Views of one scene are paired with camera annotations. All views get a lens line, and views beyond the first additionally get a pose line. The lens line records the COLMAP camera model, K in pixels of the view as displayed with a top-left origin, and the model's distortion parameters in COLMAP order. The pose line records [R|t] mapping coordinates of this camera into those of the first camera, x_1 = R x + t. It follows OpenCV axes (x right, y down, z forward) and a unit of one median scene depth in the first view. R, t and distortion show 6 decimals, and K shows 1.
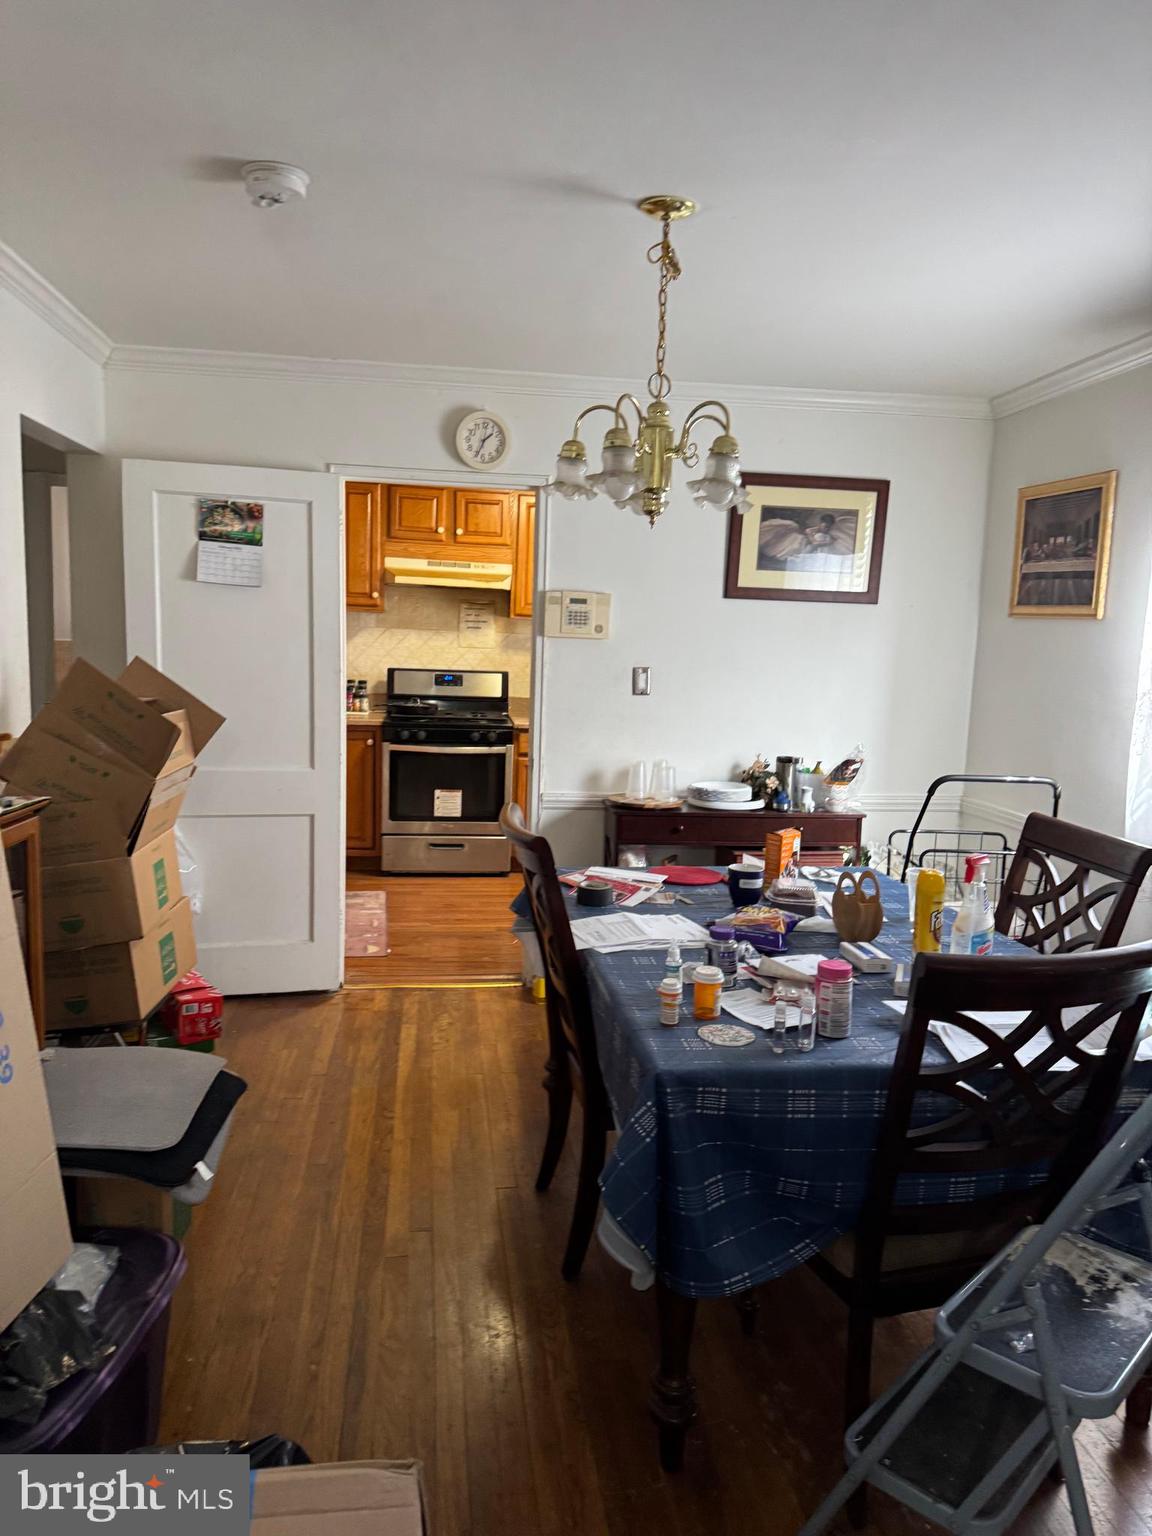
lens RADIAL K [[1058.5, 0, 579.3], [0, 1058.5, 776.1], [0, 0, 1]] dist [-0.017355, 0.001087]
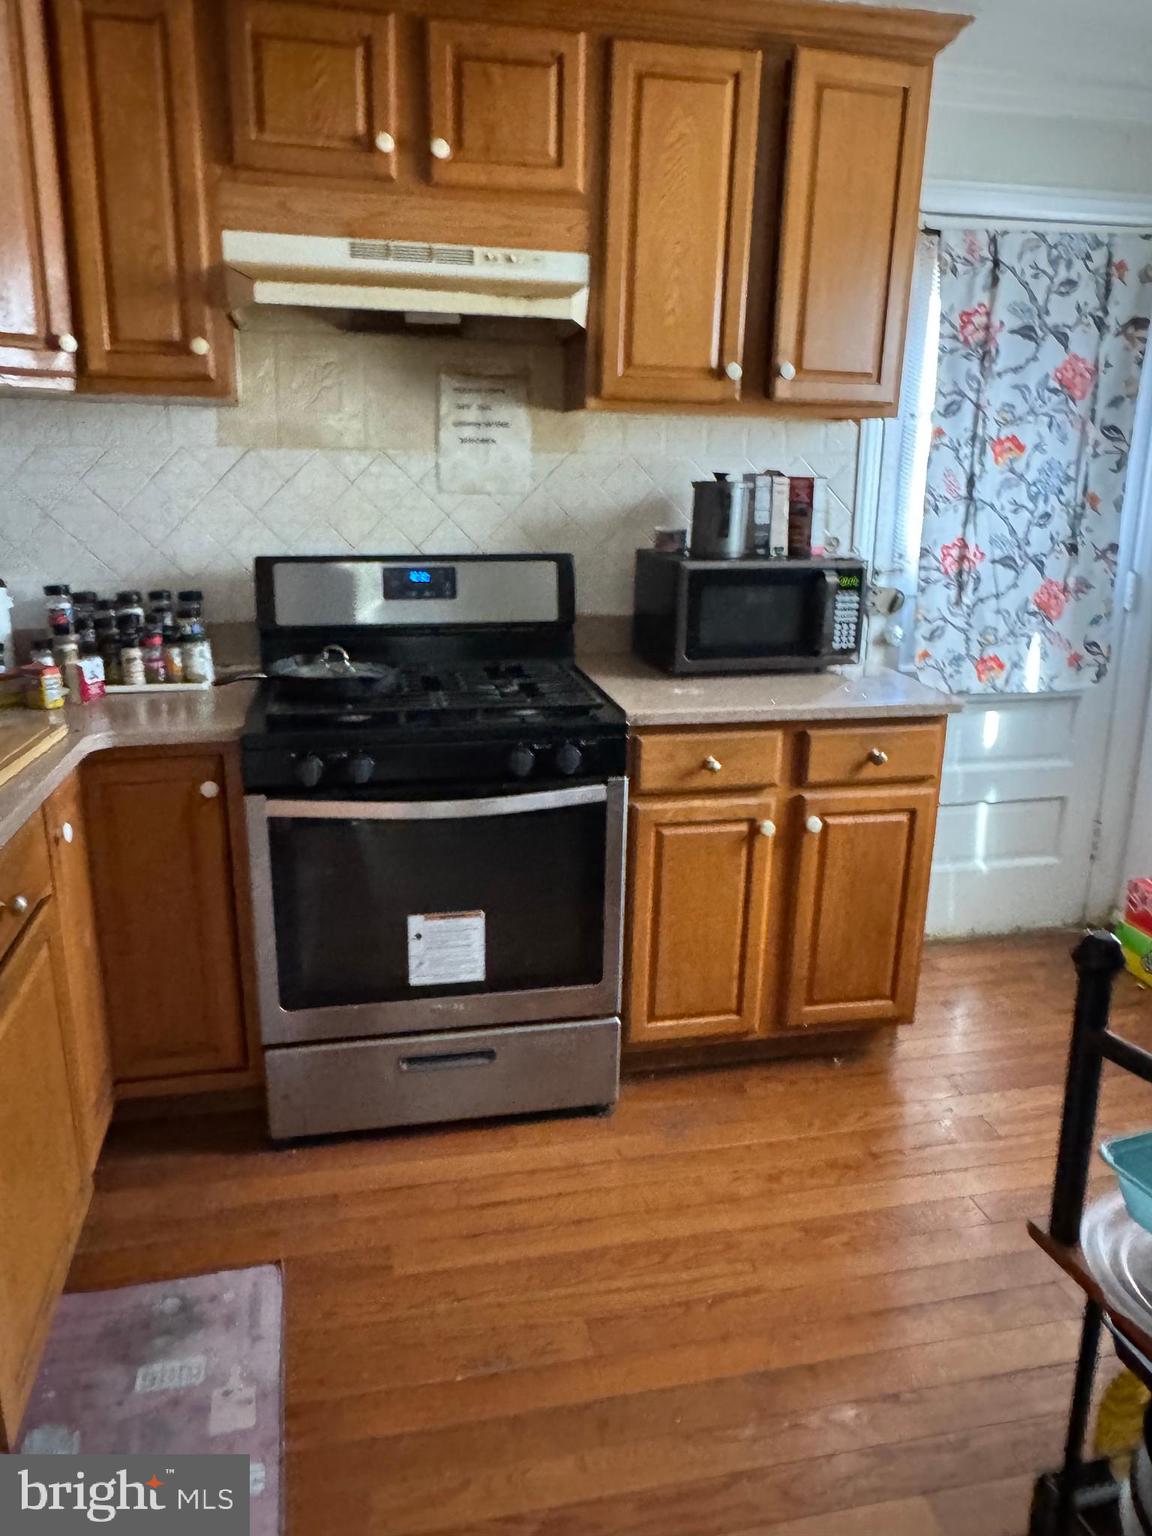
lens RADIAL K [[1058.5, 0, 558.1], [0, 1058.5, 739.2], [0, 0, 1]] dist [-0.017355, 0.001087]
pose [[0.997807, -0.038691, 0.053704, -0.100977], [0.031881, 0.991977, 0.122329, -0.083433], [-0.058006, -0.120348, 0.991036, 0.640938]]
